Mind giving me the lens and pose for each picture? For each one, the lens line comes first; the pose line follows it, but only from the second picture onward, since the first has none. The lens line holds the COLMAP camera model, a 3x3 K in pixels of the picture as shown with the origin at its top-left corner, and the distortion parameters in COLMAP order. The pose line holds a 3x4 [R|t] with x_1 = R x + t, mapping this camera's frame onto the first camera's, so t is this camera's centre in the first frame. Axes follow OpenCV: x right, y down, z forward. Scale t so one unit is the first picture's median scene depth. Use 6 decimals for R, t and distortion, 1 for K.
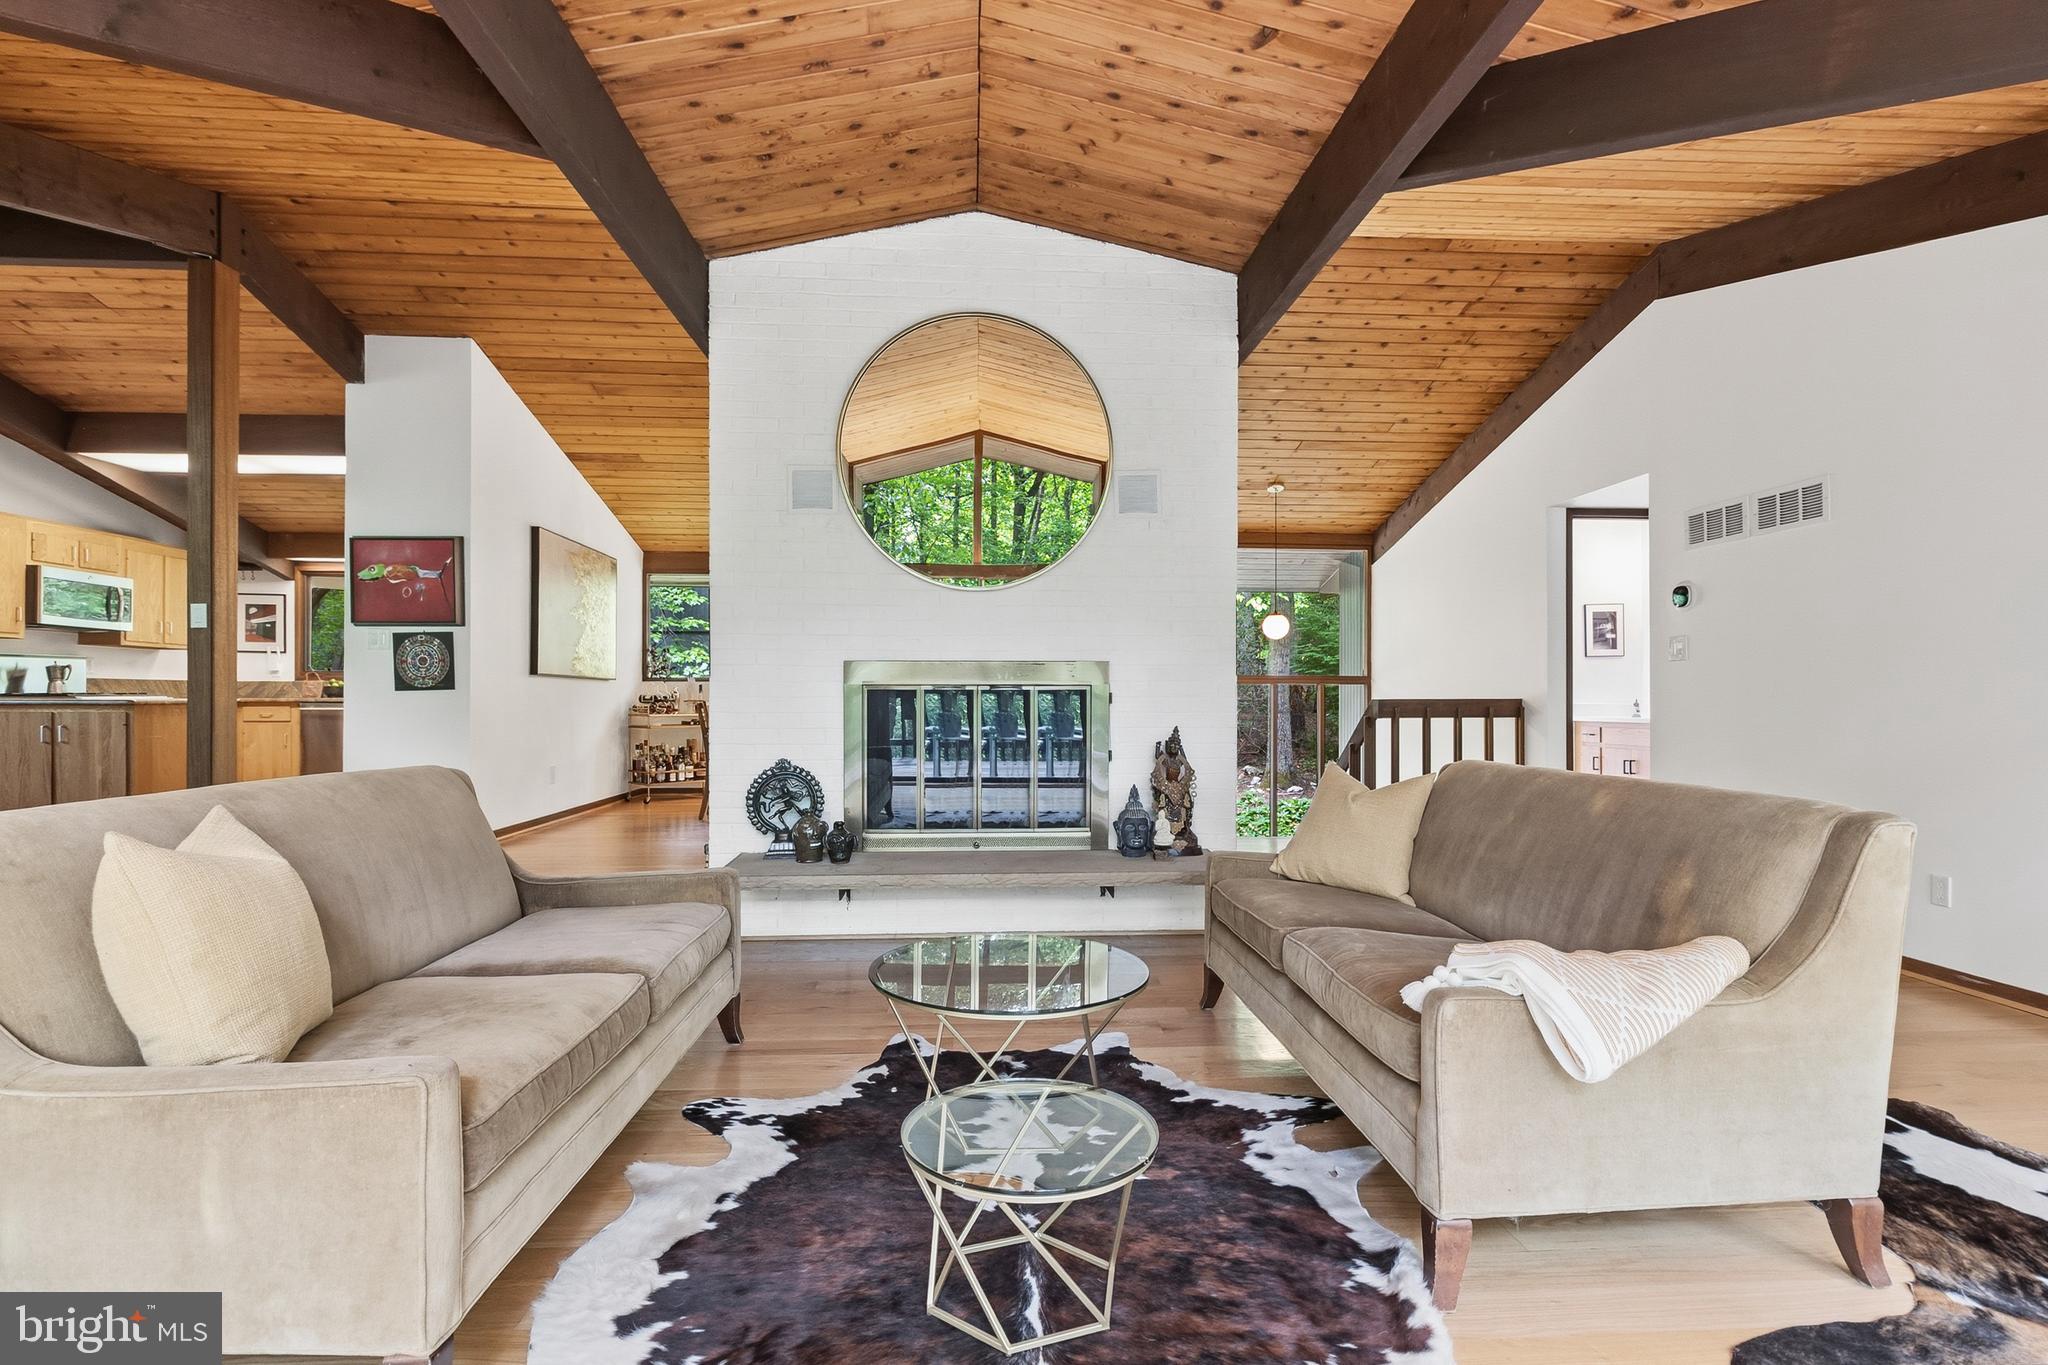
lens RADIAL K [[963.0, 0, 1038.1], [0, 963.0, 697.1], [0, 0, 1]] dist [-0.003103, 0.000114]
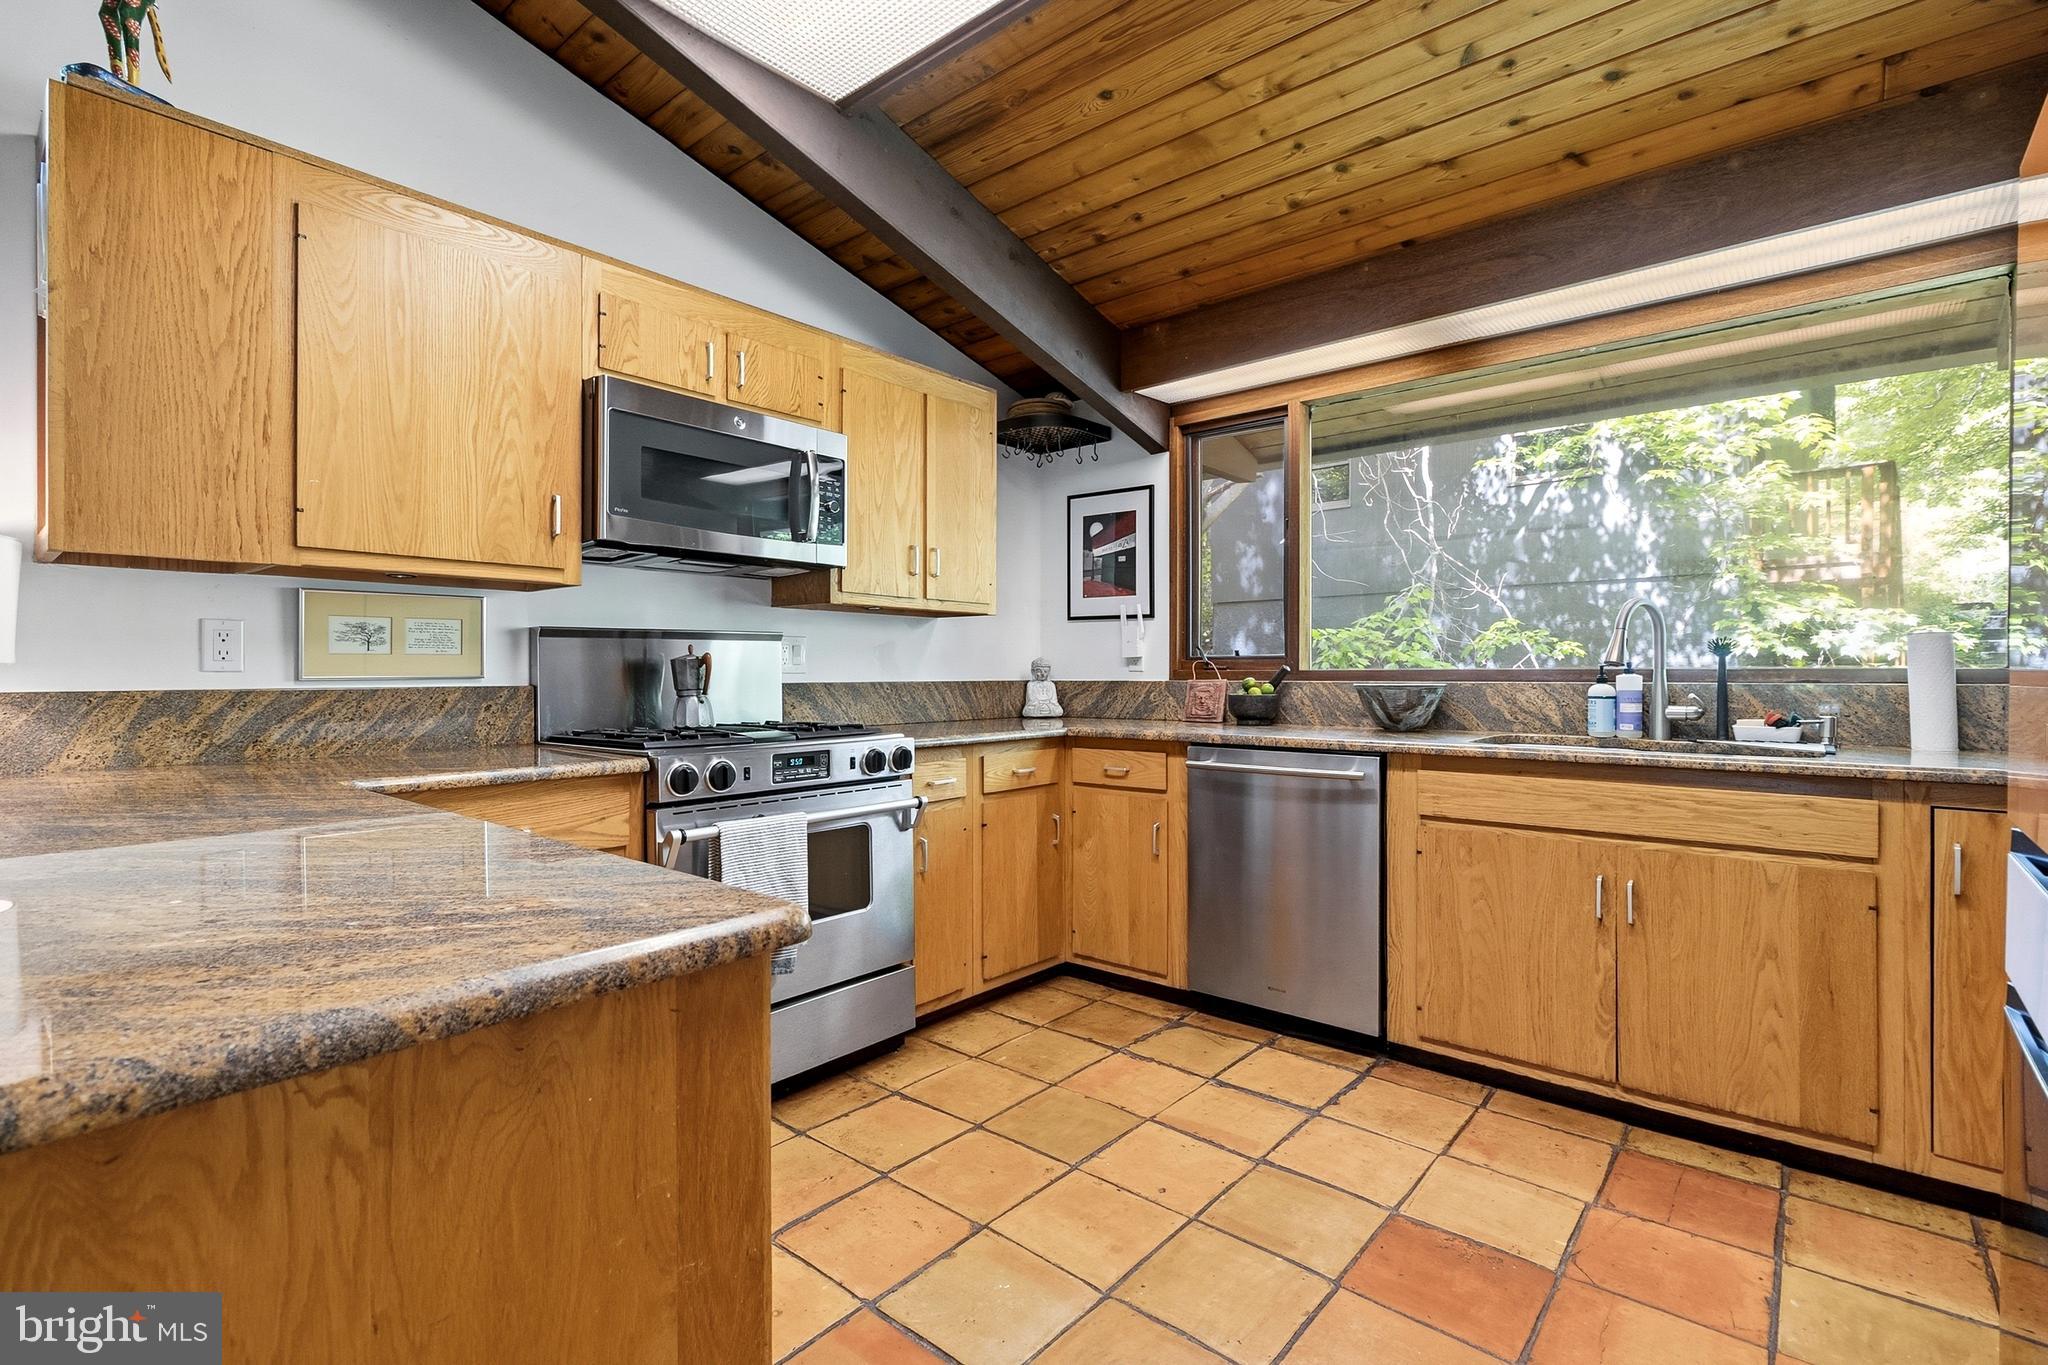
lens RADIAL K [[963.0, 0, 1013.5], [0, 963.0, 676.2], [0, 0, 1]] dist [-0.003103, 0.000114]
pose [[0.700145, 0.001324, -0.714000, -0.741512], [0.001485, 0.999993, 0.003310, -0.029956], [0.713999, -0.003378, 0.700138, 0.933423]]
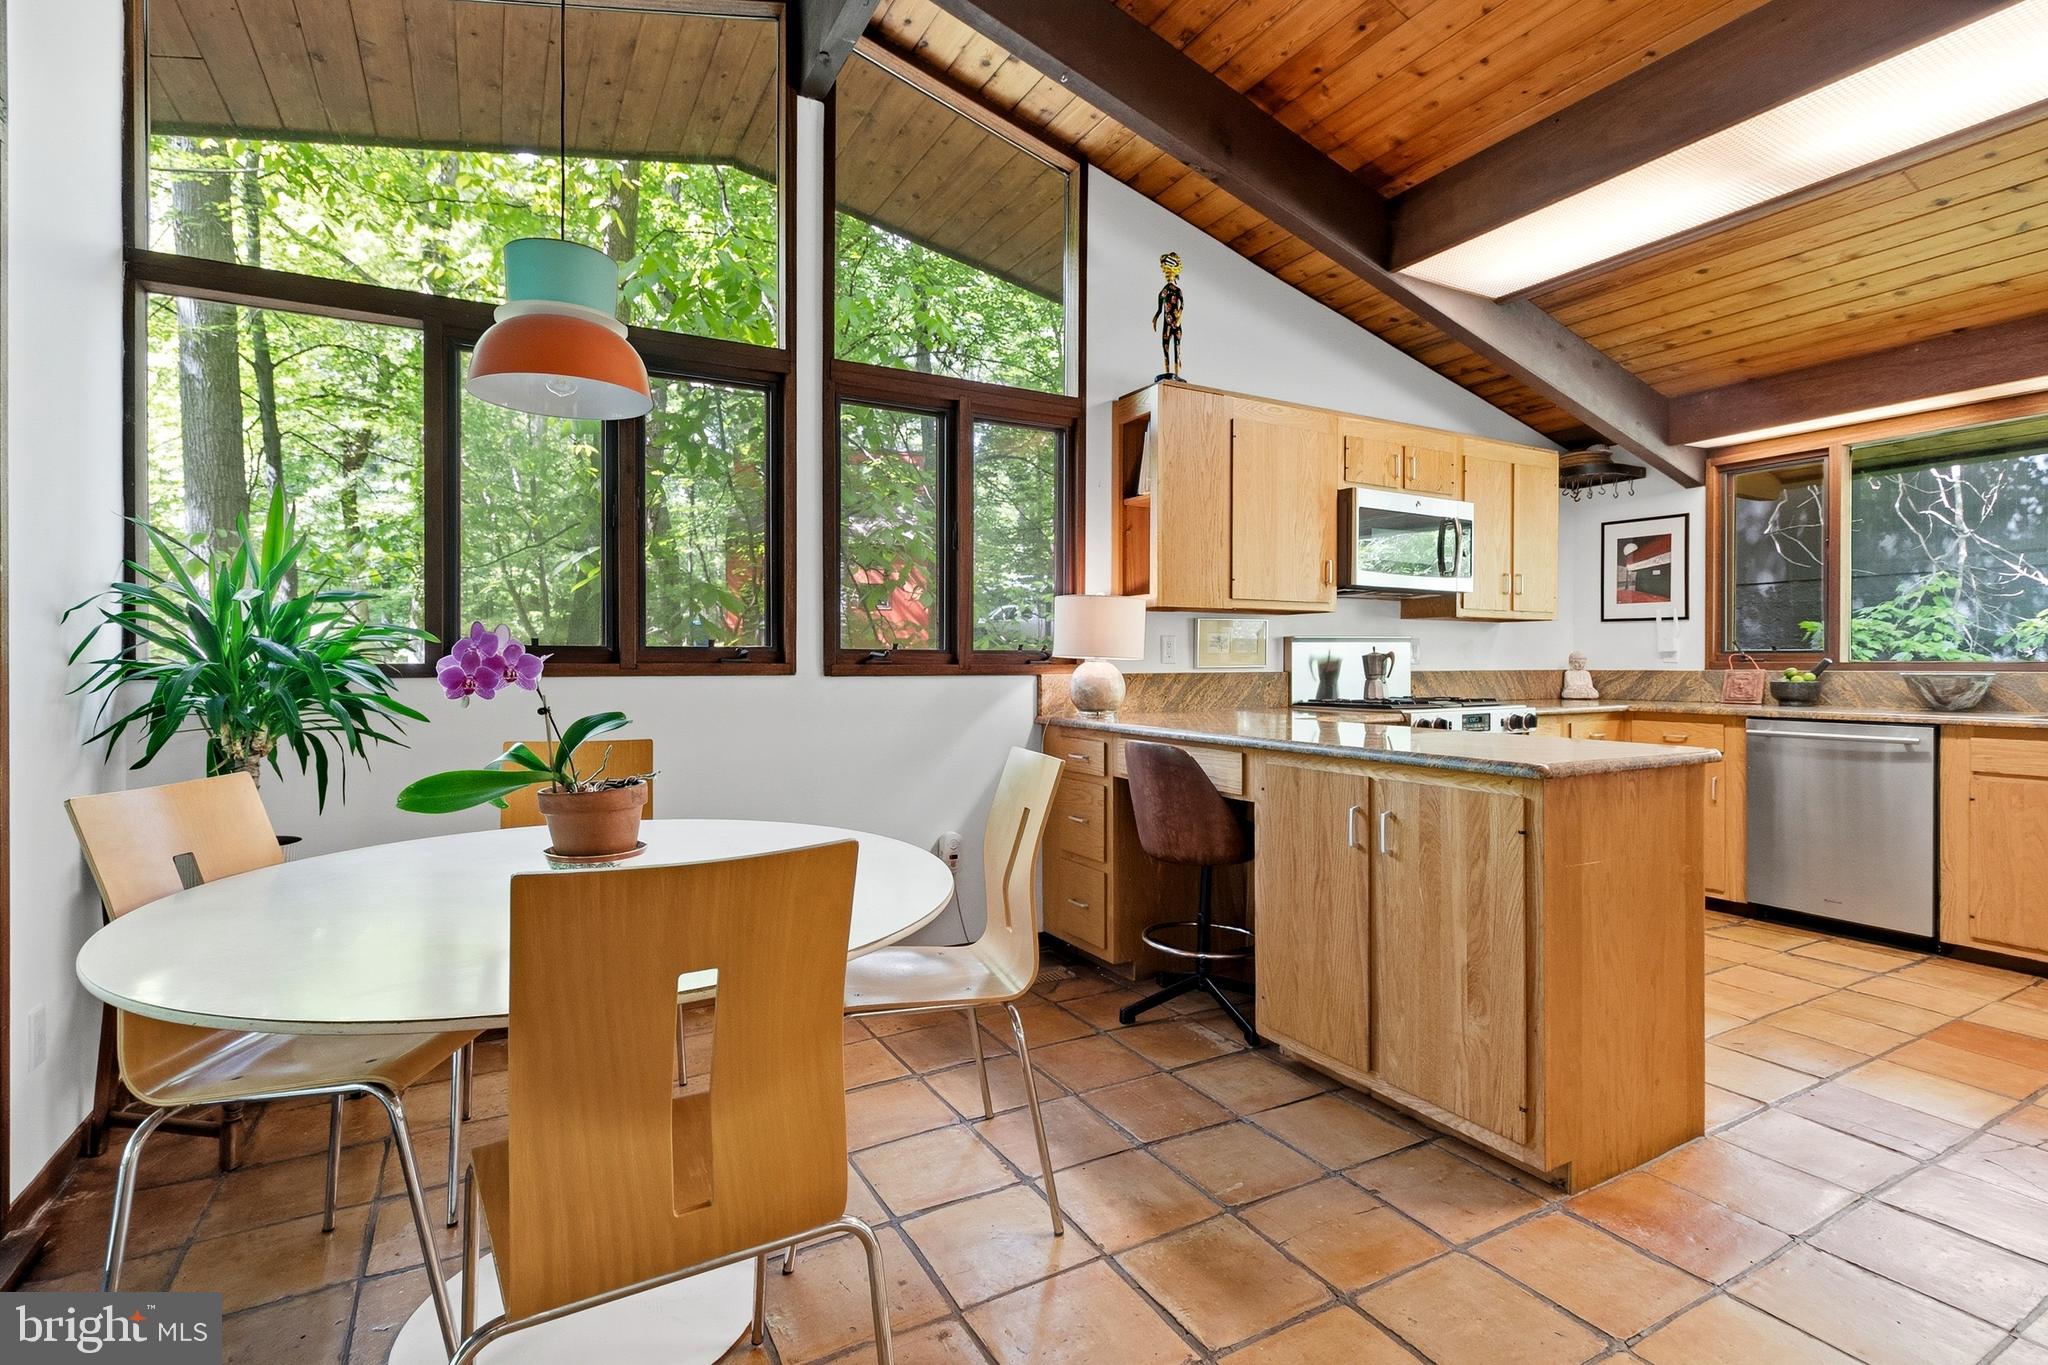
lens RADIAL K [[963.0, 0, 1015.8], [0, 963.0, 667.0], [0, 0, 1]] dist [-0.003103, 0.000114]
pose [[0.406199, 0.003196, -0.913779, -0.632455], [-0.000050, 0.999994, 0.003475, -0.030263], [0.913784, -0.001366, 0.406197, 0.616544]]
